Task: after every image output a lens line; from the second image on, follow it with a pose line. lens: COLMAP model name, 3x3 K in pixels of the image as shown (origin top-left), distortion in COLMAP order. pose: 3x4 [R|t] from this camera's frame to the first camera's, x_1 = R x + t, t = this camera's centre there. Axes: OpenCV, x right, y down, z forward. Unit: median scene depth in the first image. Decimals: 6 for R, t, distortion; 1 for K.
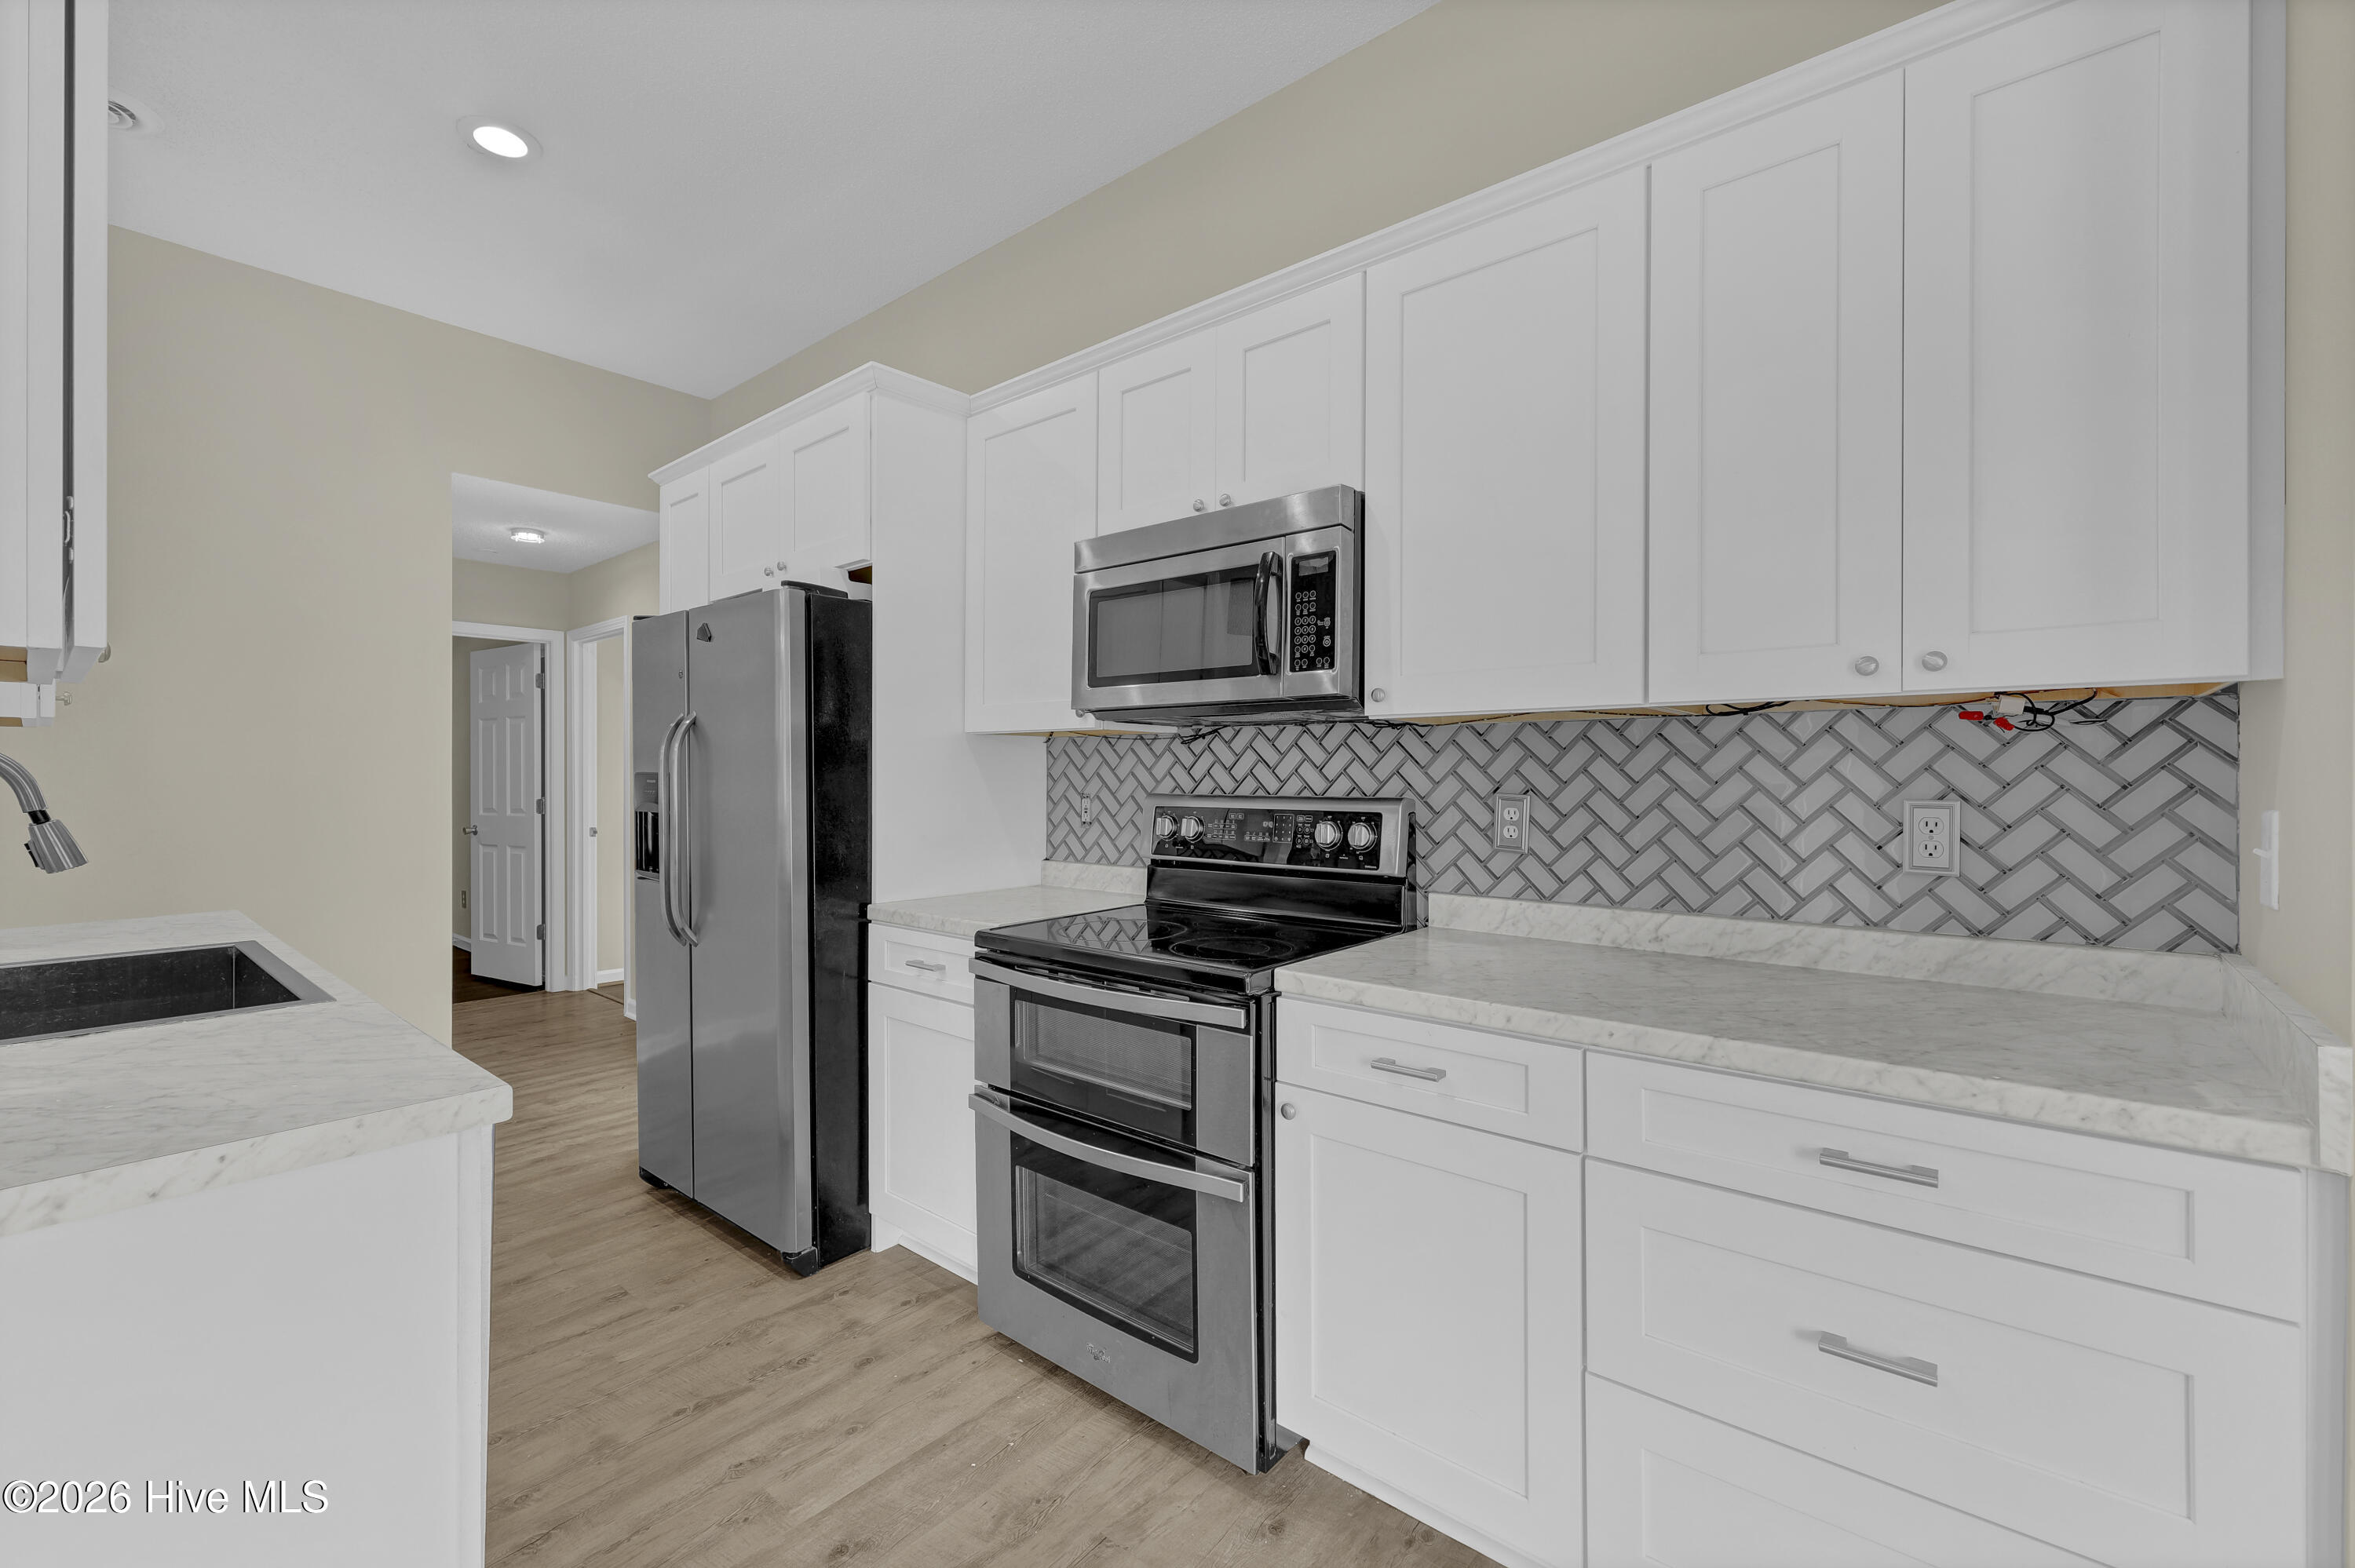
lens RADIAL K [[1003.5, 0, 1142.4], [0, 1003.5, 779.0], [0, 0, 1]] dist [-0.000694, 0.000803]
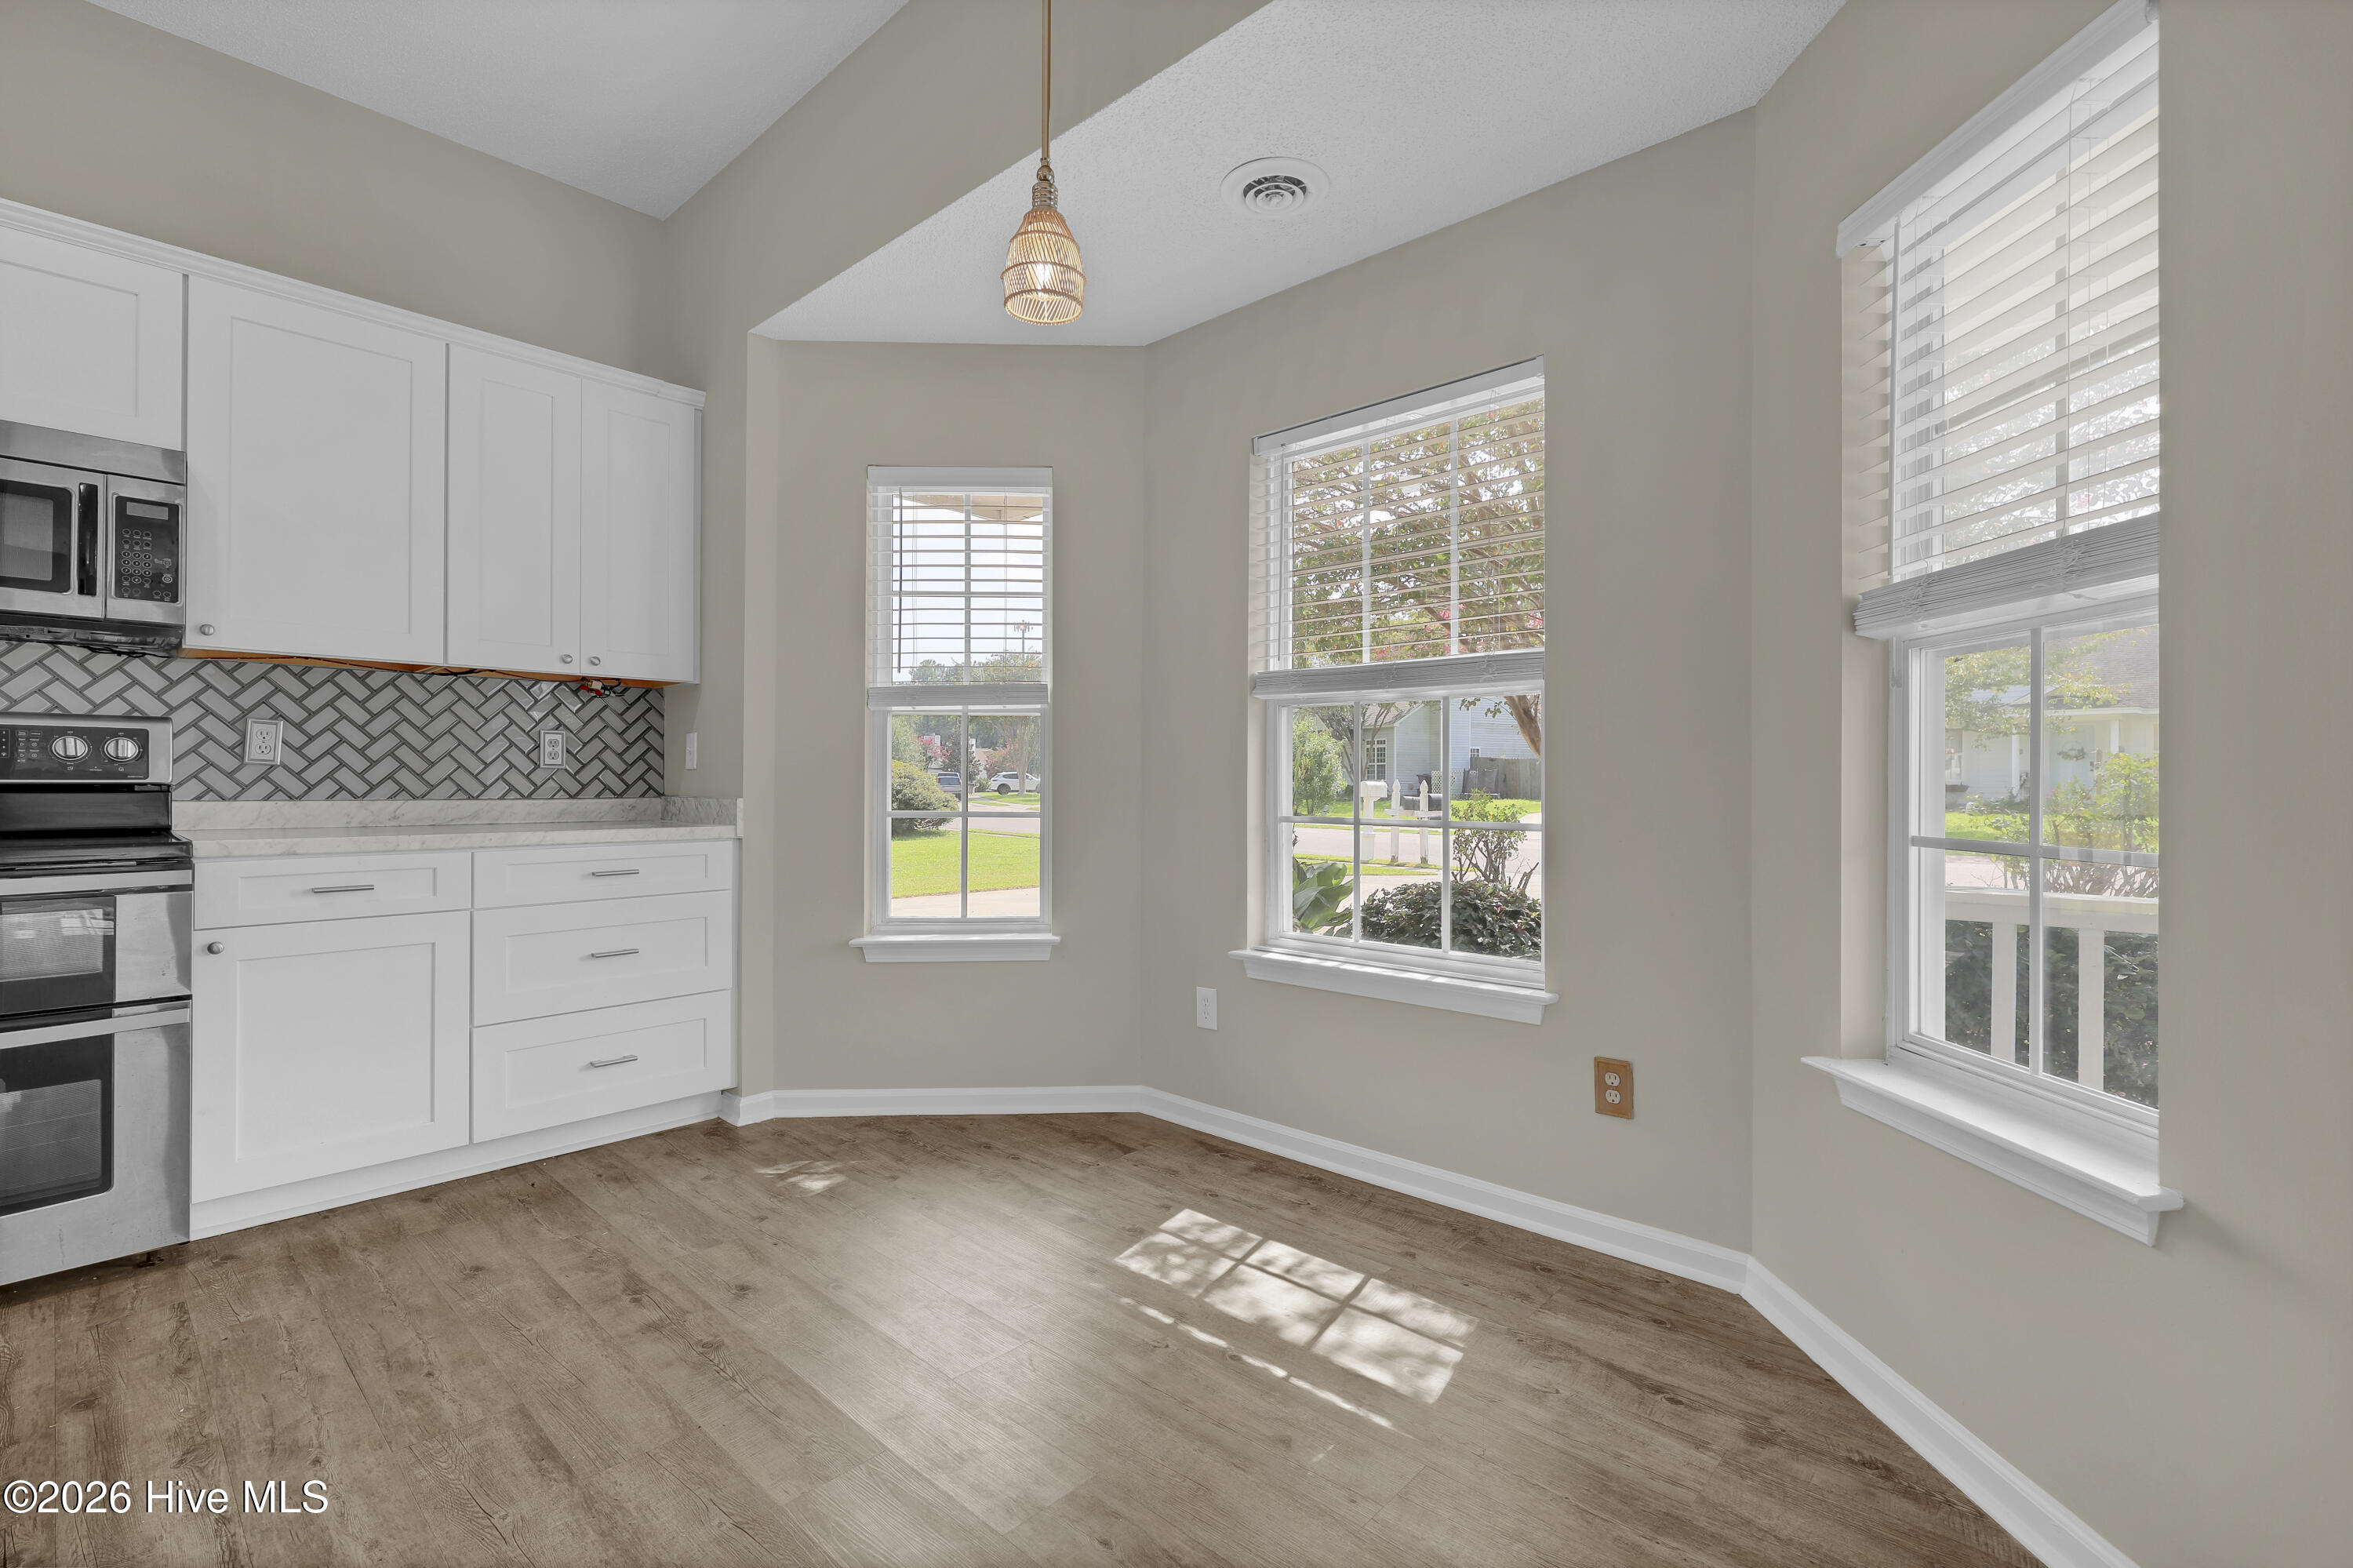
lens RADIAL K [[1048.5, 0, 1184.2], [0, 1048.5, 783.2], [0, 0, 1]] dist [0.000447, -0.000529]
pose [[0.041206, 0.006498, 0.999130, -1.057162], [0.004845, 0.999966, -0.006703, 0.126642], [-0.999139, 0.005117, 0.041173, -0.273126]]
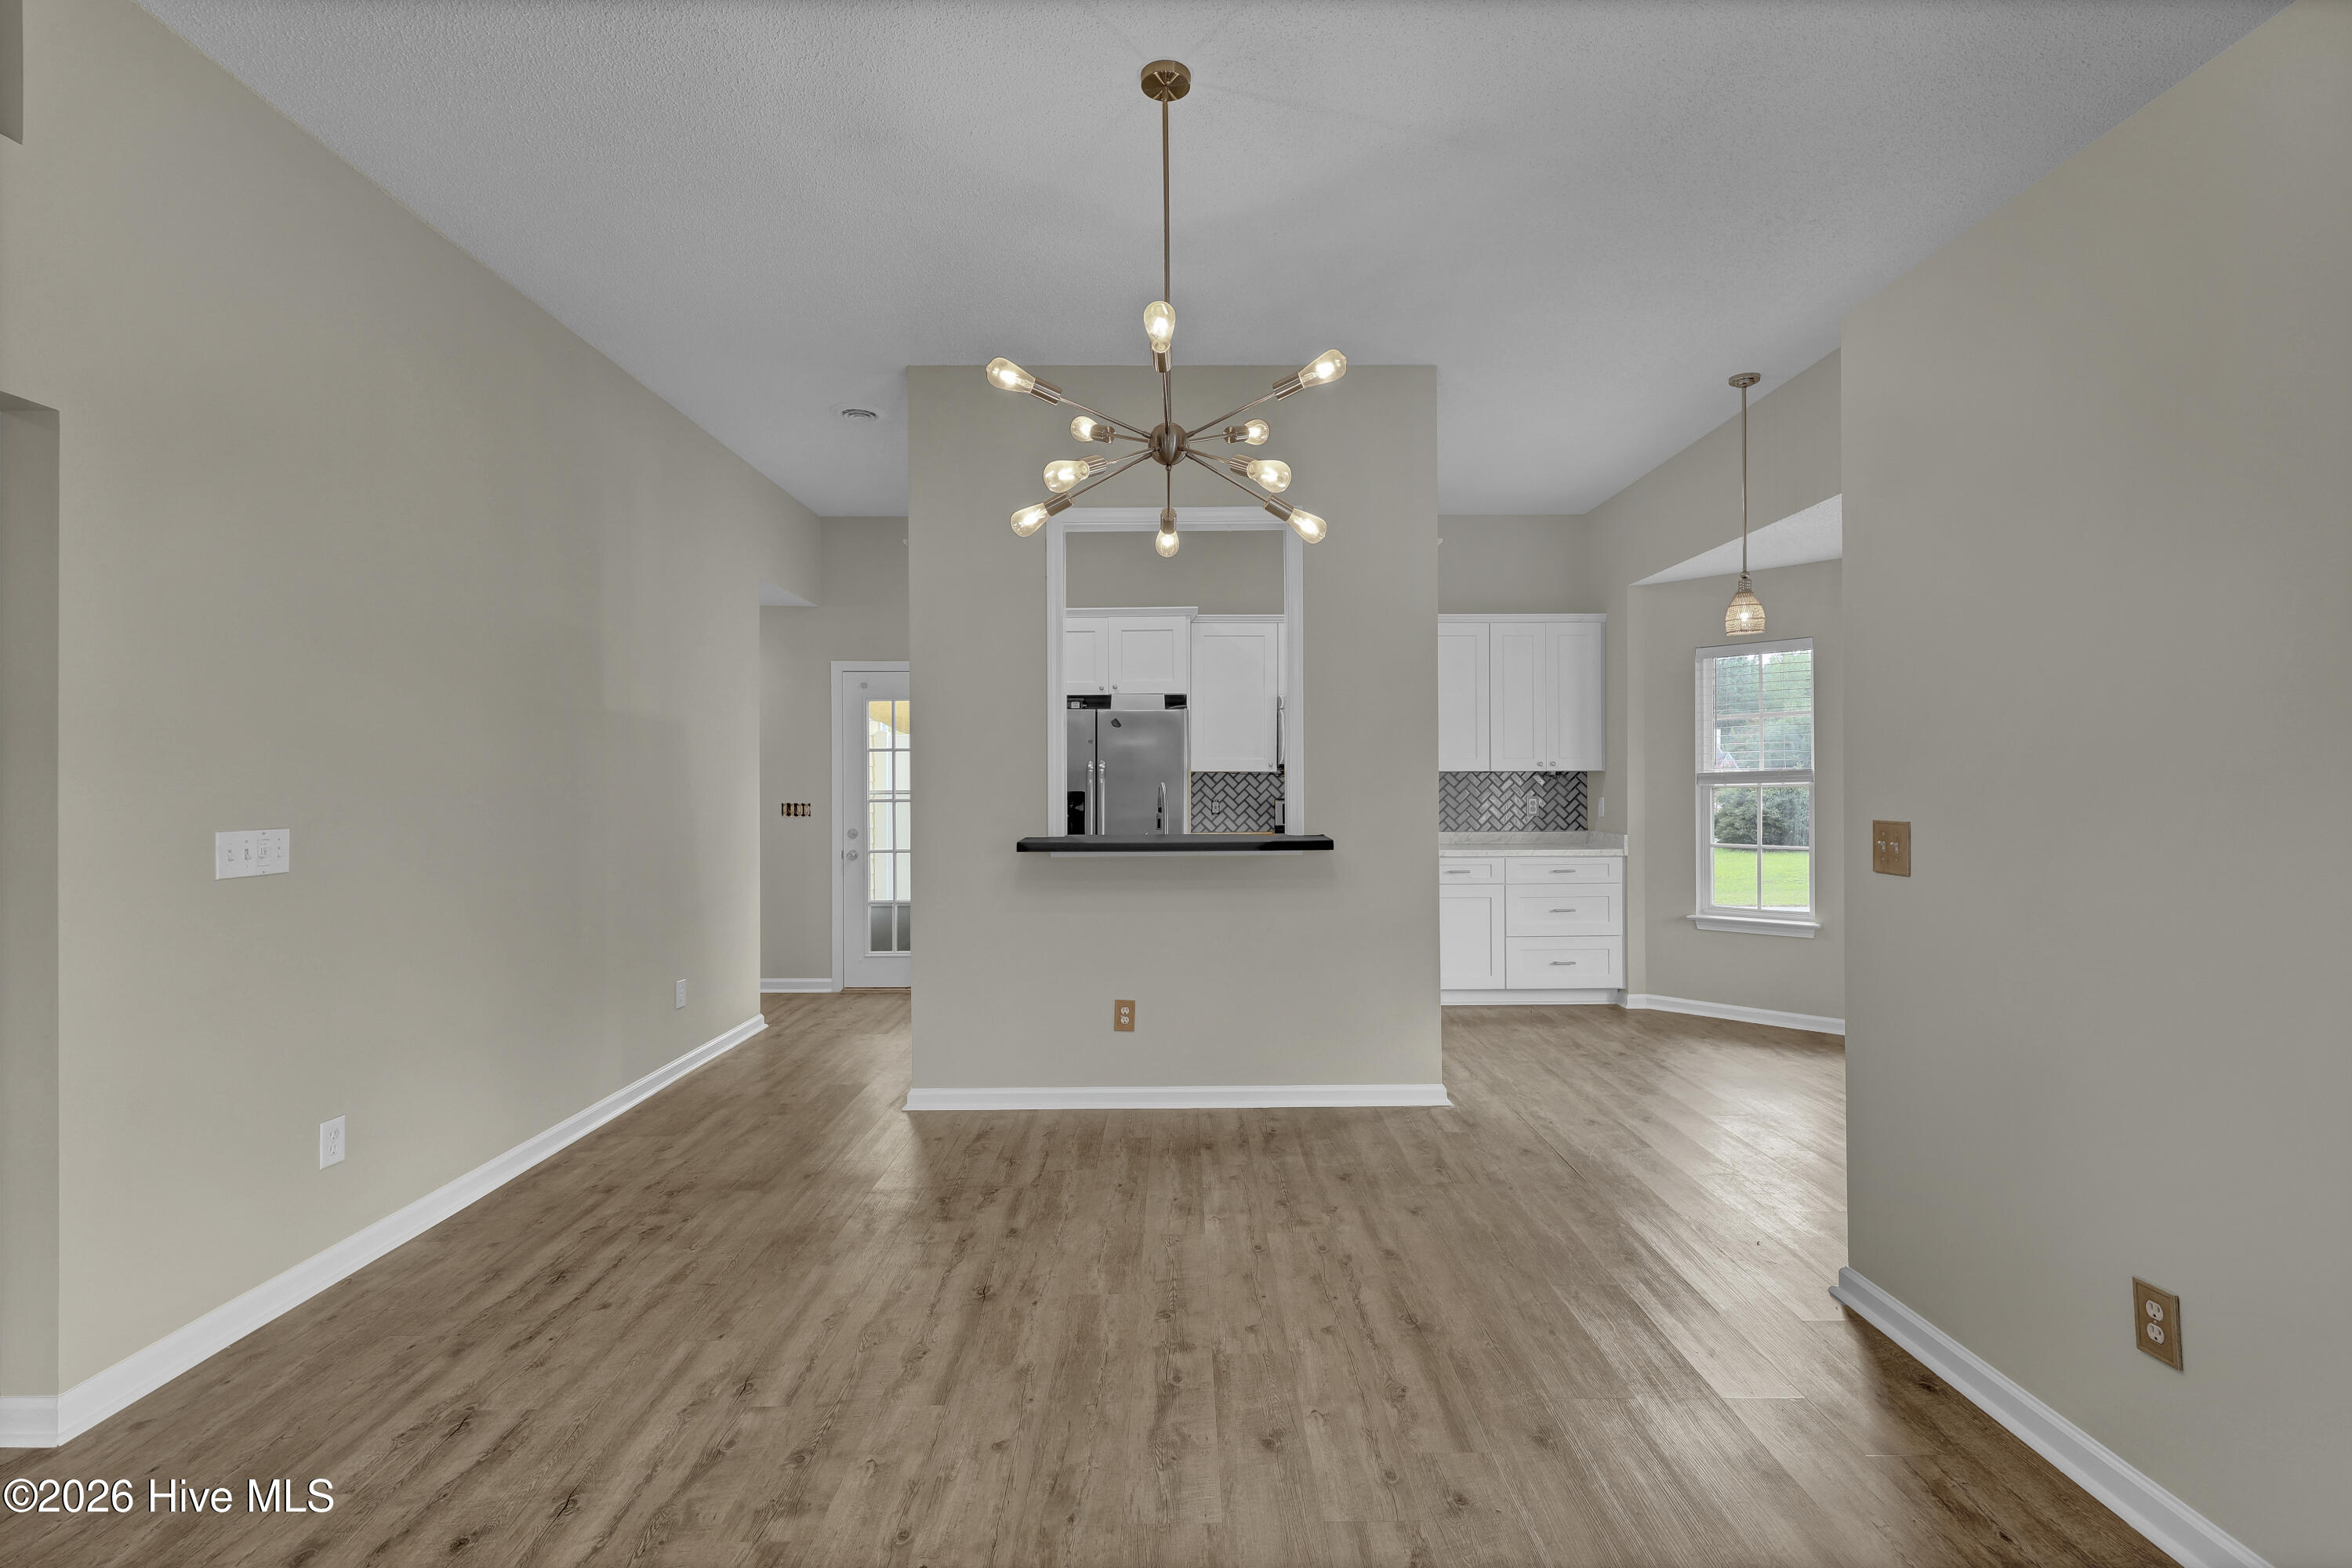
lens RADIAL K [[1073.2, 0, 1183.1], [0, 1073.2, 781.1], [0, 0, 1]] dist [-0.000816, 0.001964]
pose [[0.761174, 0.002465, 0.648543, -2.544460], [0.006978, 0.999904, -0.011991, 0.002532], [-0.648510, 0.013653, 0.761084, -1.105630]]
